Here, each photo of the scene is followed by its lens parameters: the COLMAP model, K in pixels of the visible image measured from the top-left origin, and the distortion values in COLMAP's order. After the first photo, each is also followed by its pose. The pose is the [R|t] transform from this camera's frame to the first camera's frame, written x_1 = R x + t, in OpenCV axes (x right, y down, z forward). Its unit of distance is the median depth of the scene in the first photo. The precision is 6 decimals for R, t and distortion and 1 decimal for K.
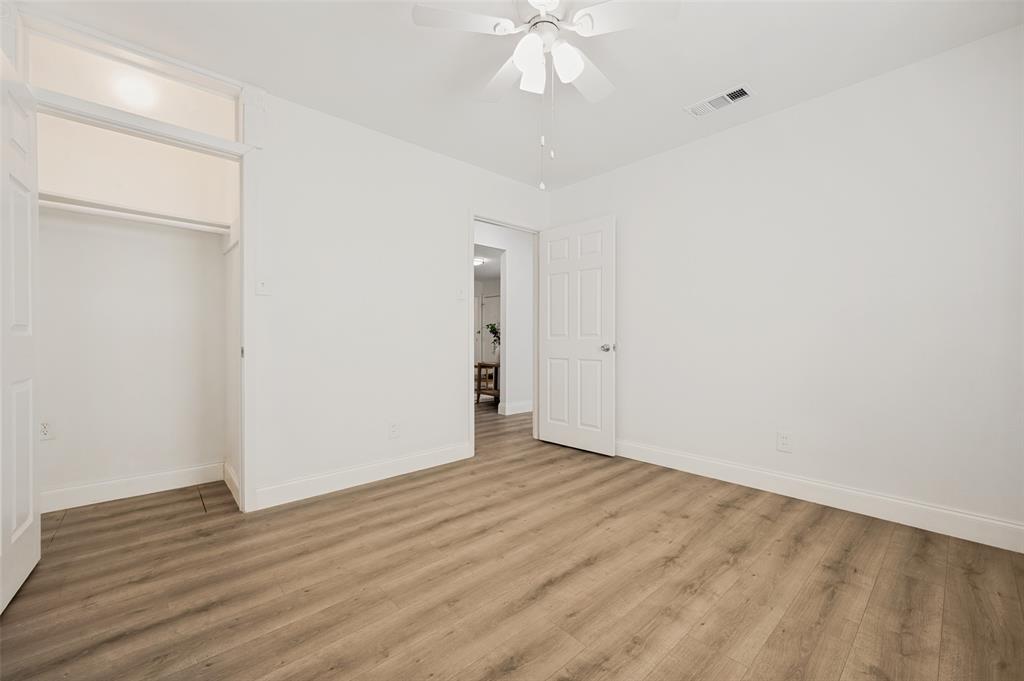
lens RADIAL K [[408.9, 0, 518.7], [0, 408.9, 338.8], [0, 0, 1]] dist [-0.000330, -0.000865]
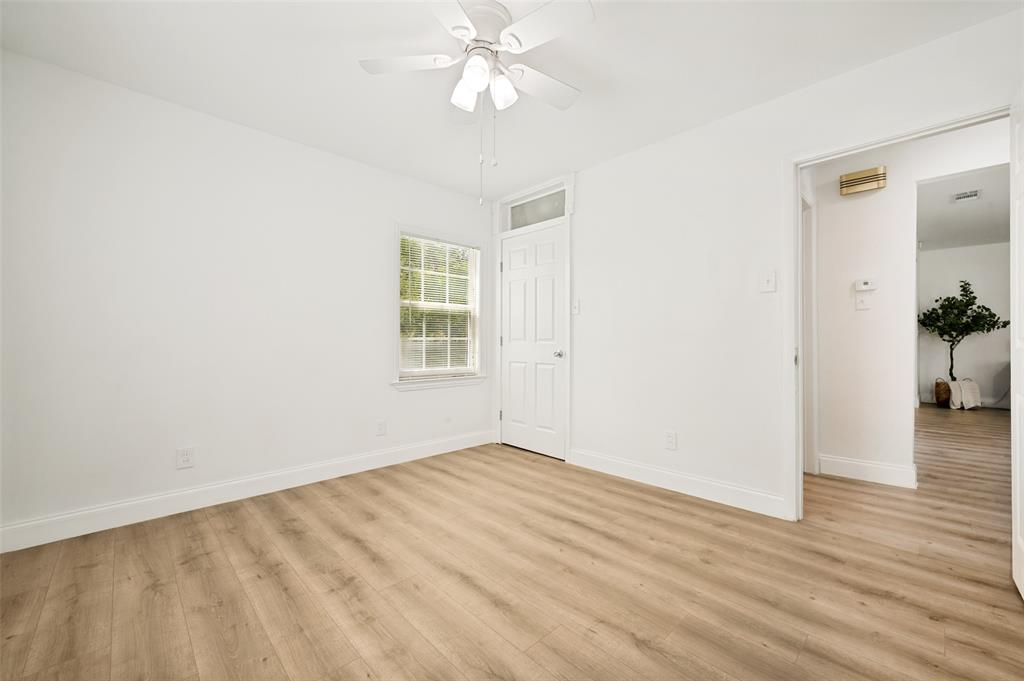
lens RADIAL K [[408.9, 0, 517.0], [0, 408.9, 343.4], [0, 0, 1]] dist [-0.000330, -0.000865]
pose [[0.029676, 0.002656, -0.999556, 0.925567], [-0.001477, 0.999995, 0.002613, -0.008087], [0.999558, 0.001399, 0.029680, 0.899177]]
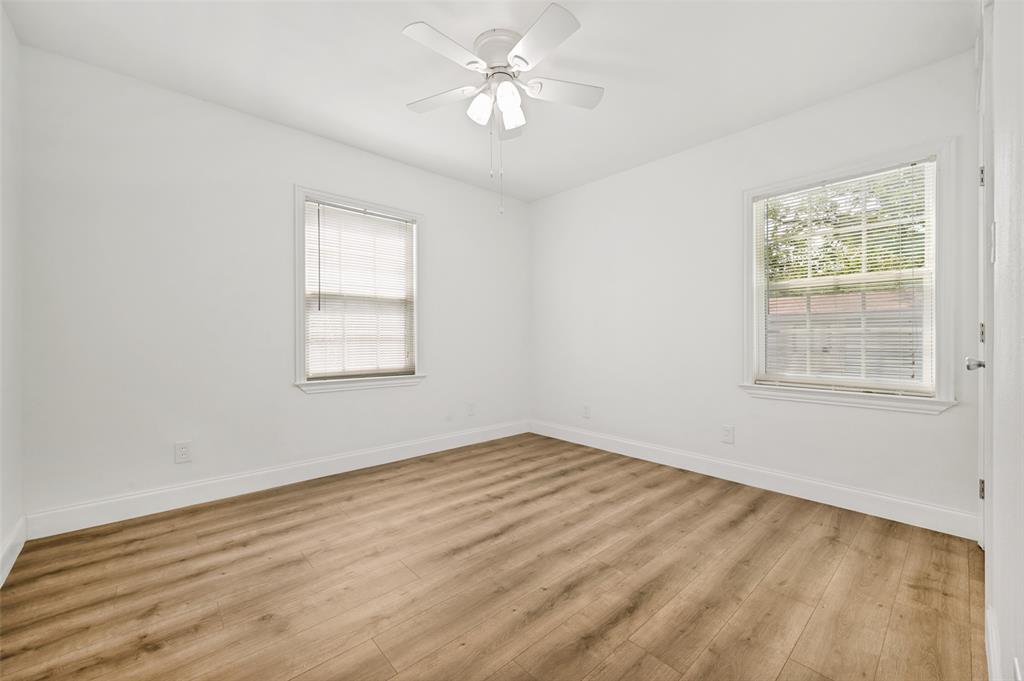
lens RADIAL K [[408.9, 0, 512.1], [0, 408.9, 338.4], [0, 0, 1]] dist [-0.000330, -0.000865]
pose [[-0.999938, 0.001734, 0.011001, 0.011788], [0.001793, 0.999984, 0.005331, -0.010296], [-0.010992, 0.005351, -0.999925, 1.834610]]
